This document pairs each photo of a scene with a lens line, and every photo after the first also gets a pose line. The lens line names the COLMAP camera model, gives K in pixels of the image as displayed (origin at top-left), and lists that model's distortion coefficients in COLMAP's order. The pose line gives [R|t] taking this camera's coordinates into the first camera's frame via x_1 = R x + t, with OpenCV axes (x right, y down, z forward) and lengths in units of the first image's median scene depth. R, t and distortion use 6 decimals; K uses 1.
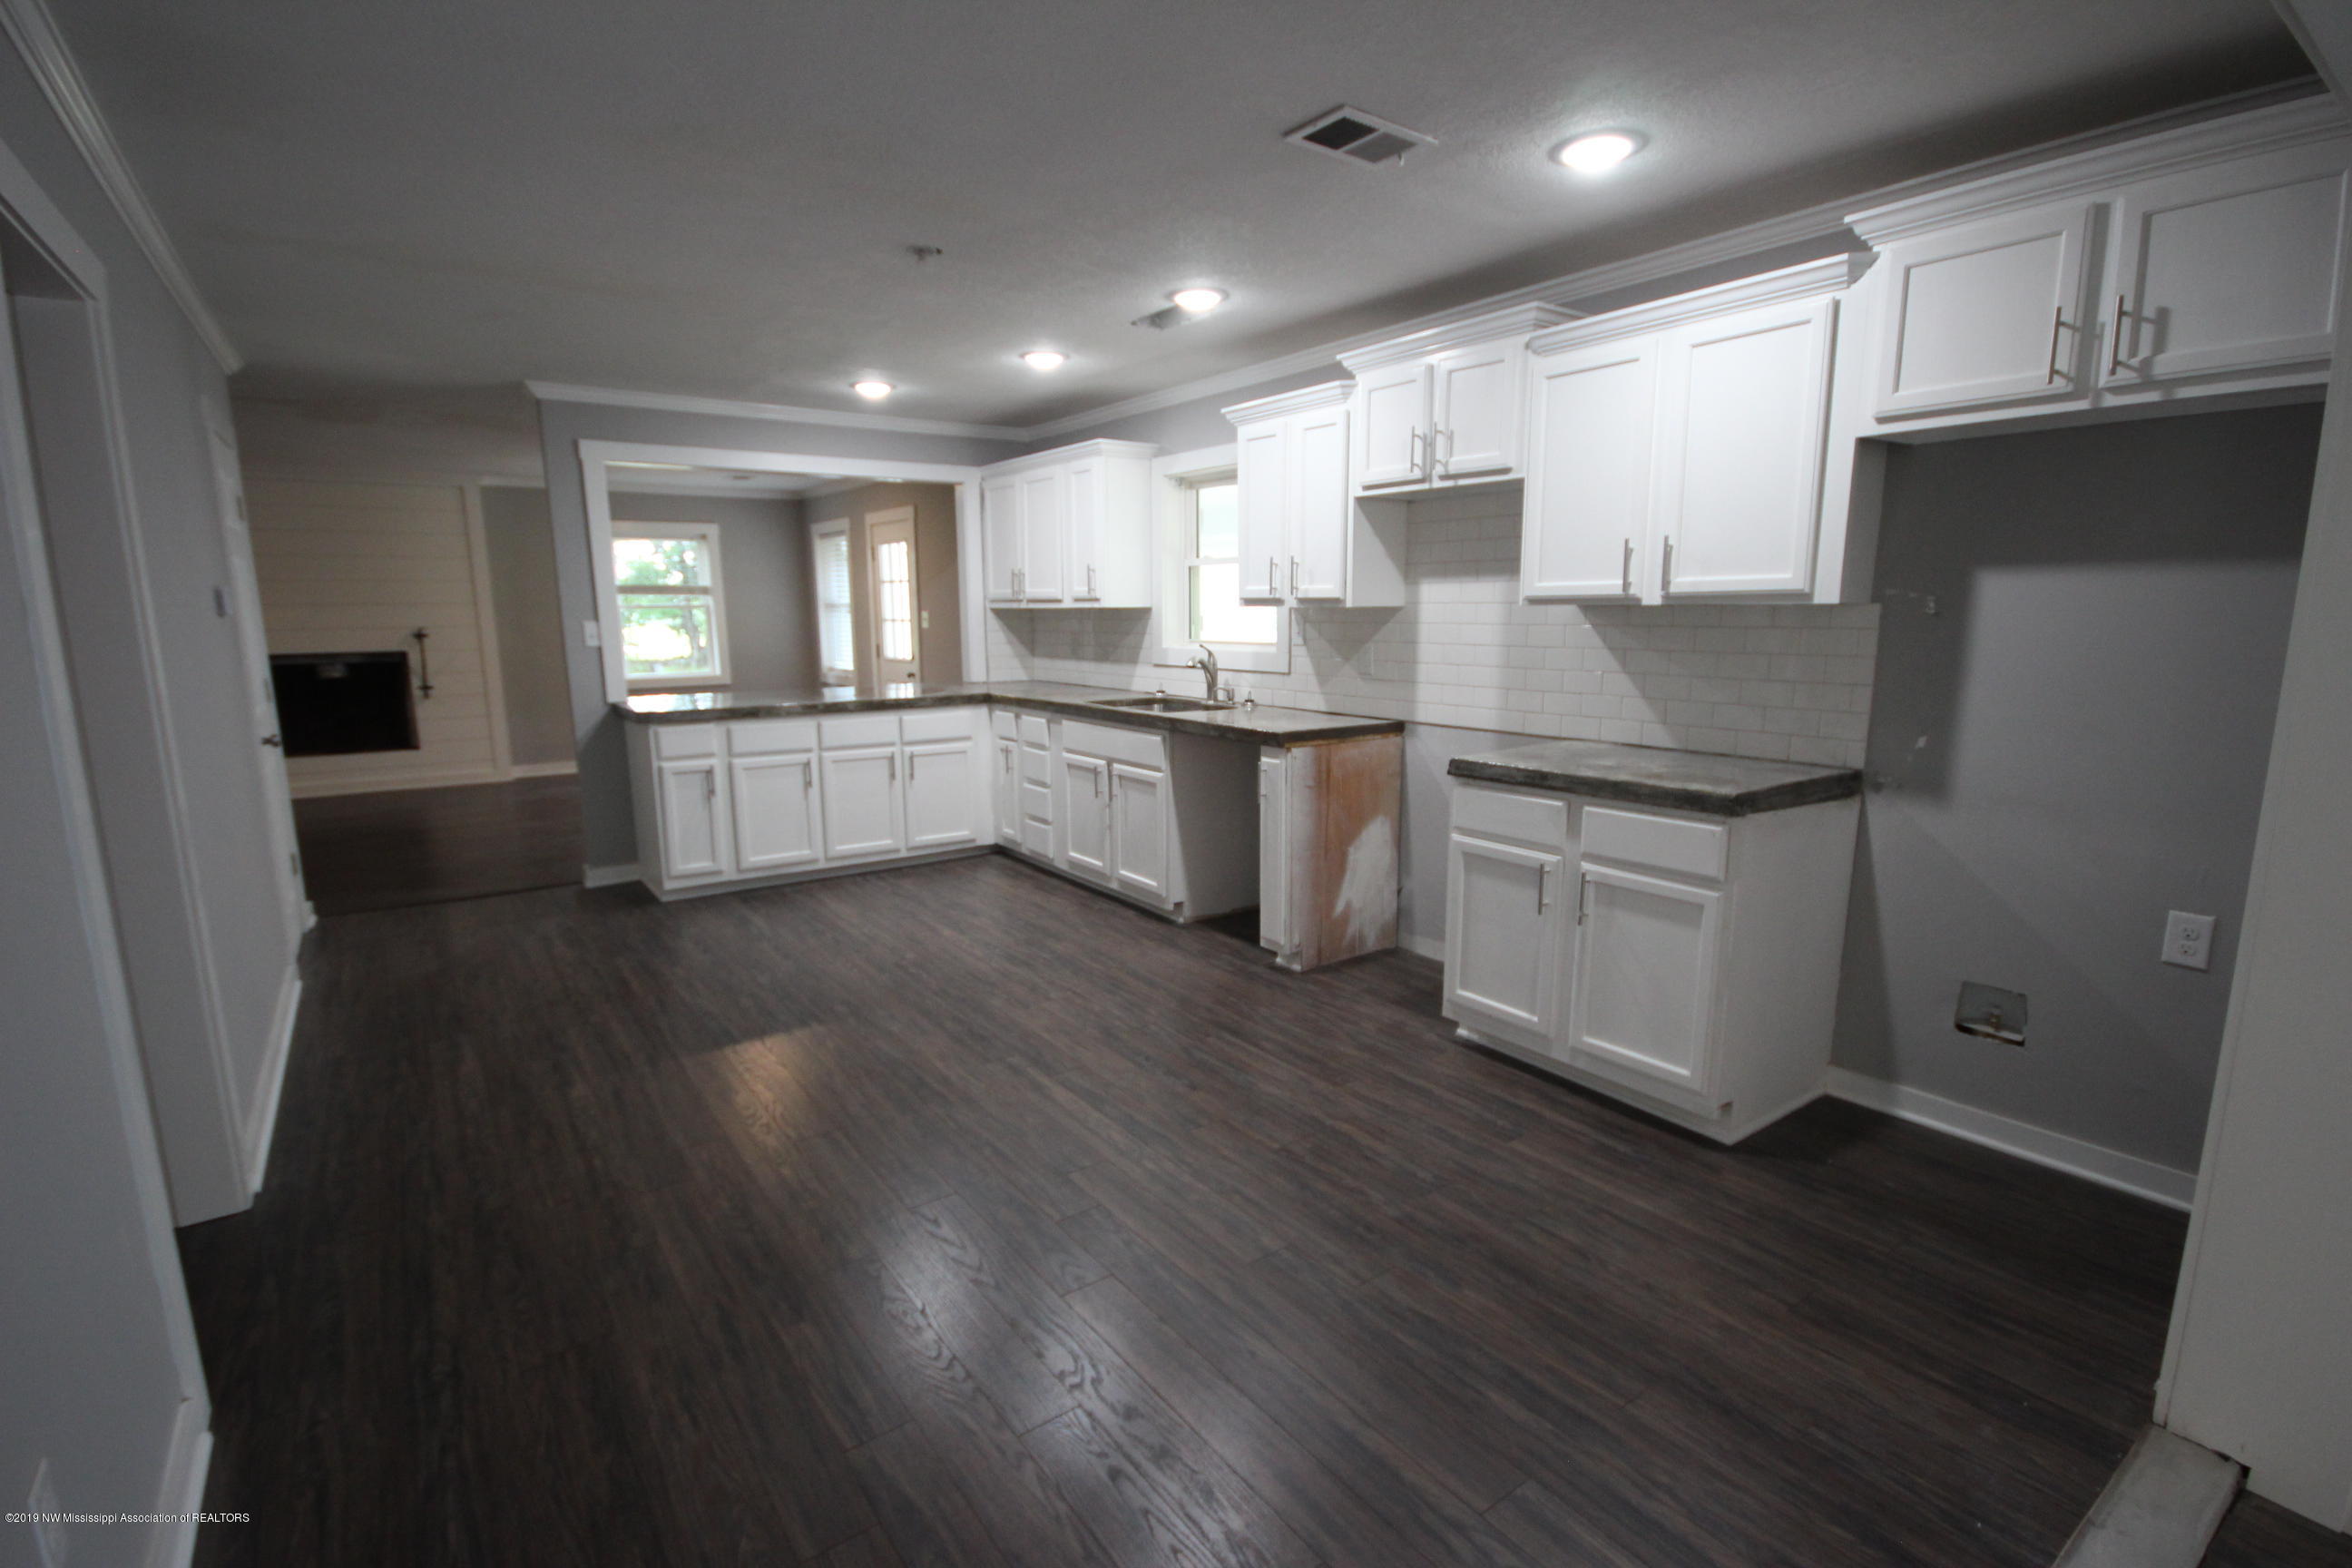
lens RADIAL K [[1100.2, 0, 1184.1], [0, 1100.2, 806.9], [0, 0, 1]] dist [-0.016237, -0.000082]
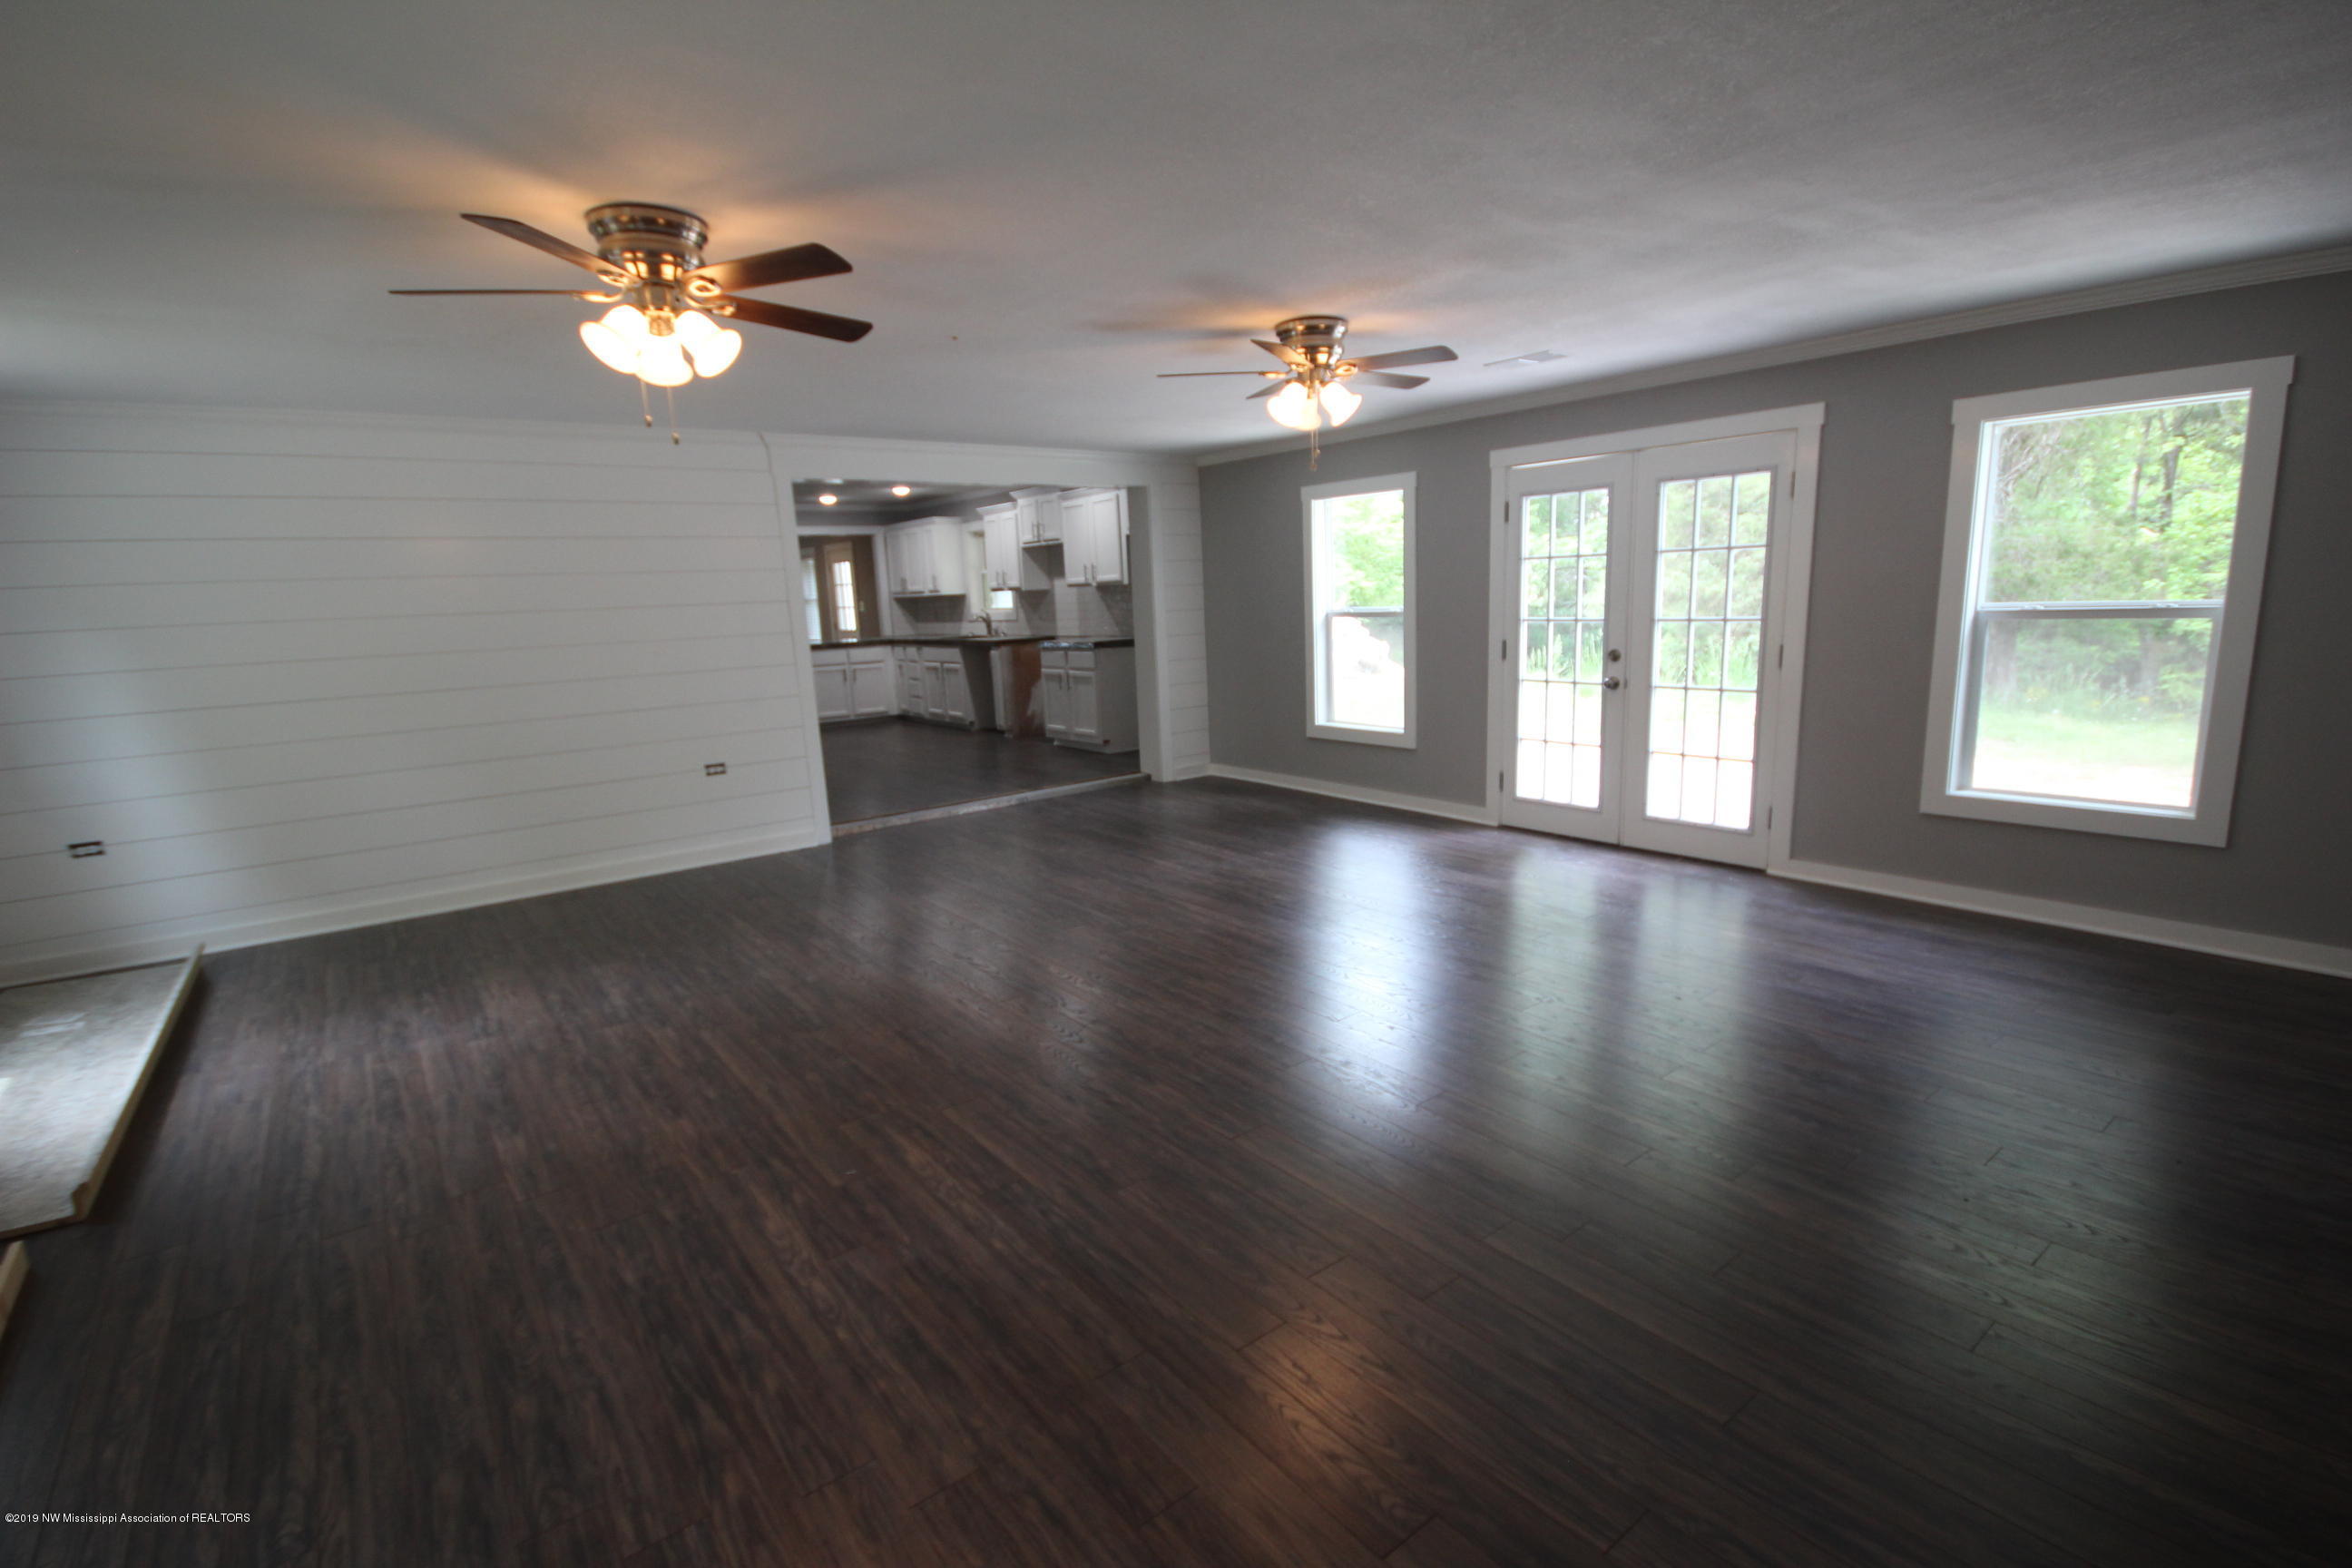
lens RADIAL K [[1100.2, 0, 1184.1], [0, 1100.2, 806.9], [0, 0, 1]] dist [-0.016237, -0.000082]
pose [[0.998659, -0.043218, 0.028495, 0.309617], [0.042891, 0.999008, 0.011973, 0.217886], [-0.028984, -0.010735, 0.999522, -1.115560]]
